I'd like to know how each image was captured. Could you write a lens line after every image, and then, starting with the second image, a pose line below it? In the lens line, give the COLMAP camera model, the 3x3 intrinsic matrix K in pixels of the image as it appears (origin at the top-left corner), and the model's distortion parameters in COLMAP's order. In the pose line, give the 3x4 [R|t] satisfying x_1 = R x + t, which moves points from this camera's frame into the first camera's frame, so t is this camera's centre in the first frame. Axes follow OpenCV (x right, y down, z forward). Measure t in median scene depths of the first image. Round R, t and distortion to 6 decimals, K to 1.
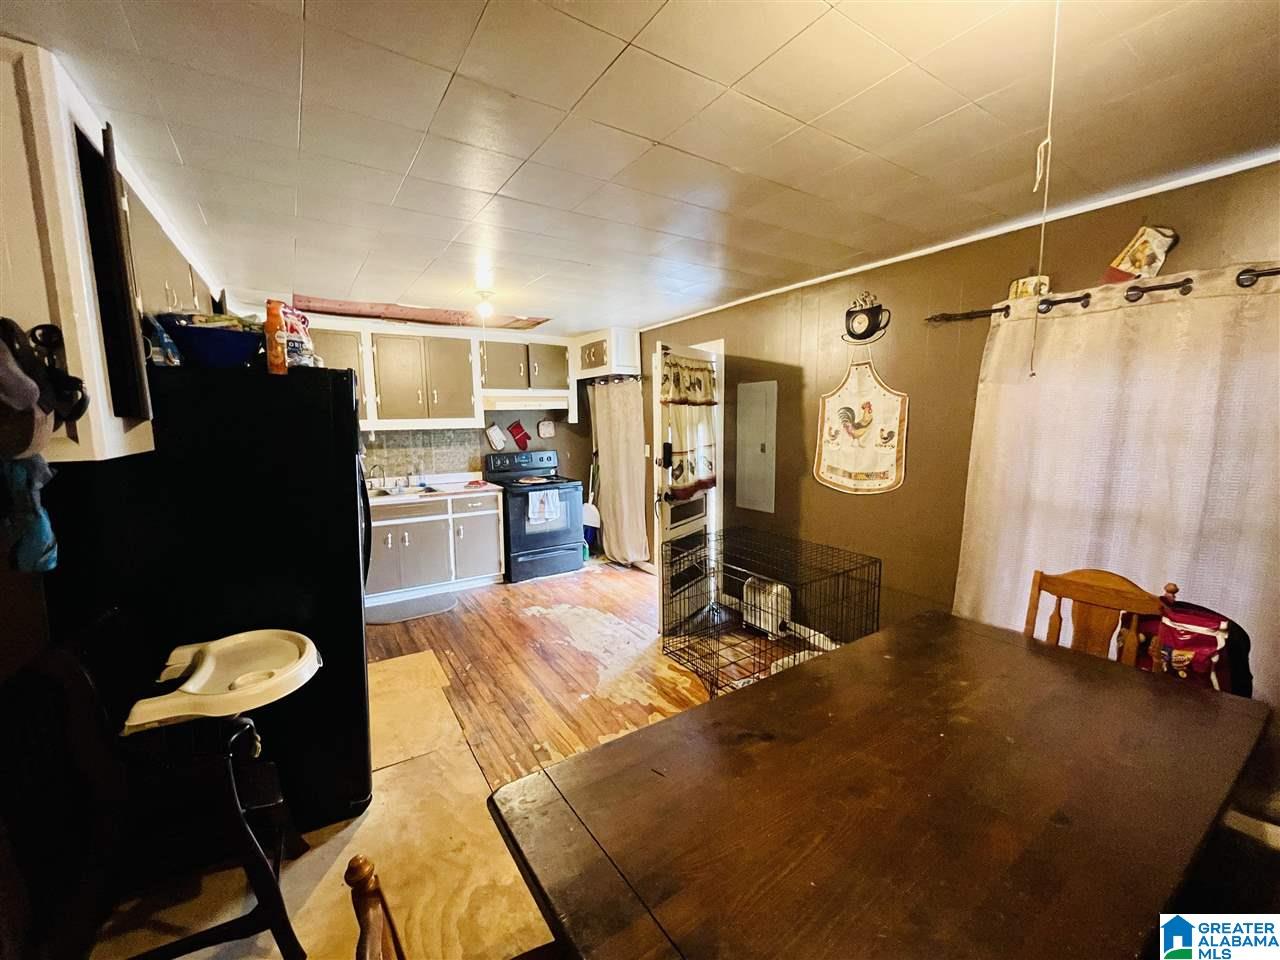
lens RADIAL K [[518.2, 0, 639.1], [0, 518.2, 486.4], [0, 0, 1]] dist [0.001172, 0.000008]
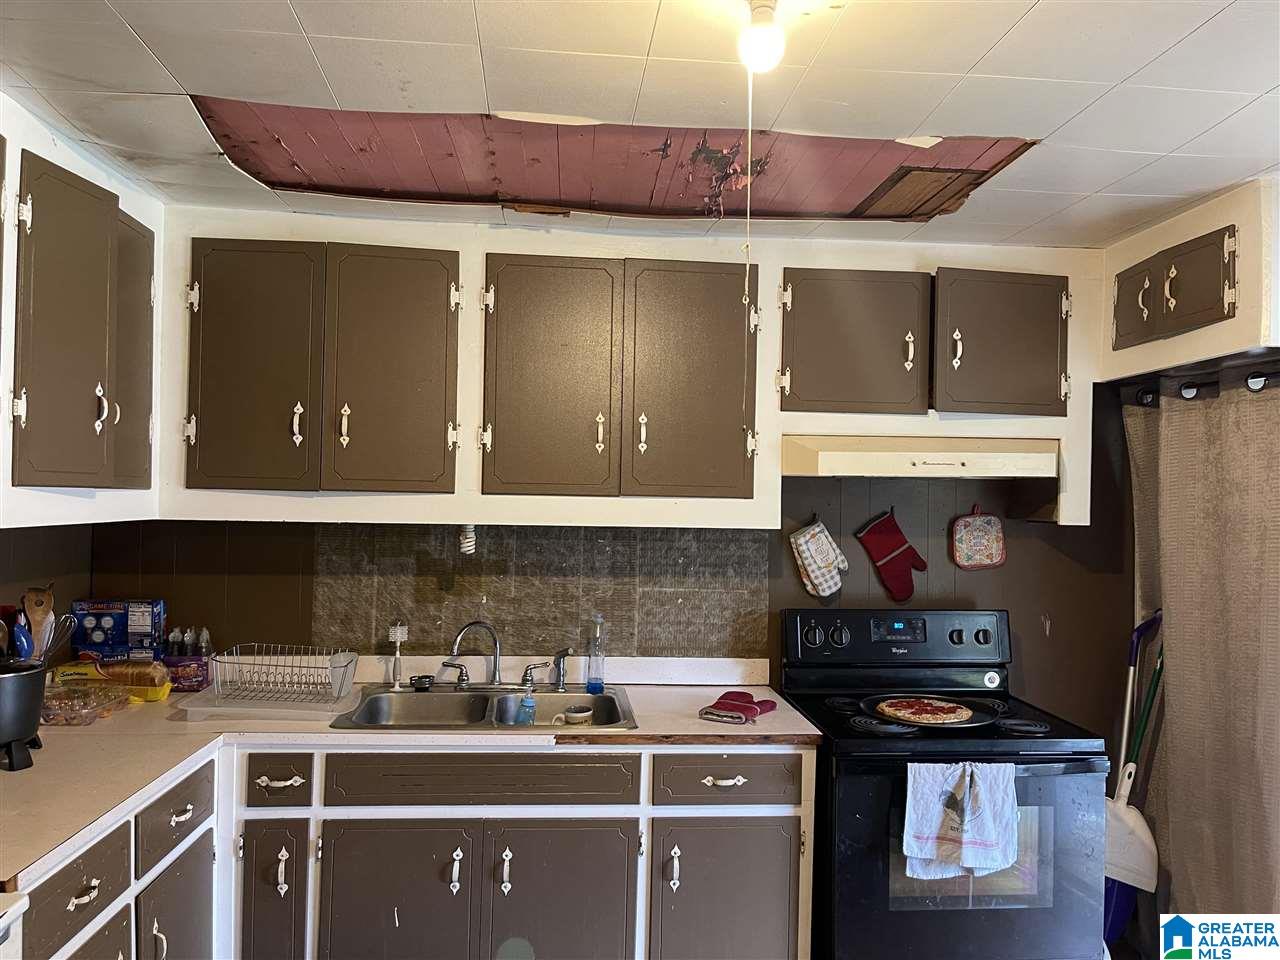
lens RADIAL K [[966.4, 0, 636.0], [0, 966.4, 486.8], [0, 0, 1]] dist [0.026451, -0.005330]
pose [[0.877888, 0.027234, -0.478090, -0.087955], [-0.094962, 0.988455, -0.118066, -0.058783], [0.469355, 0.149049, 0.870339, 0.420250]]
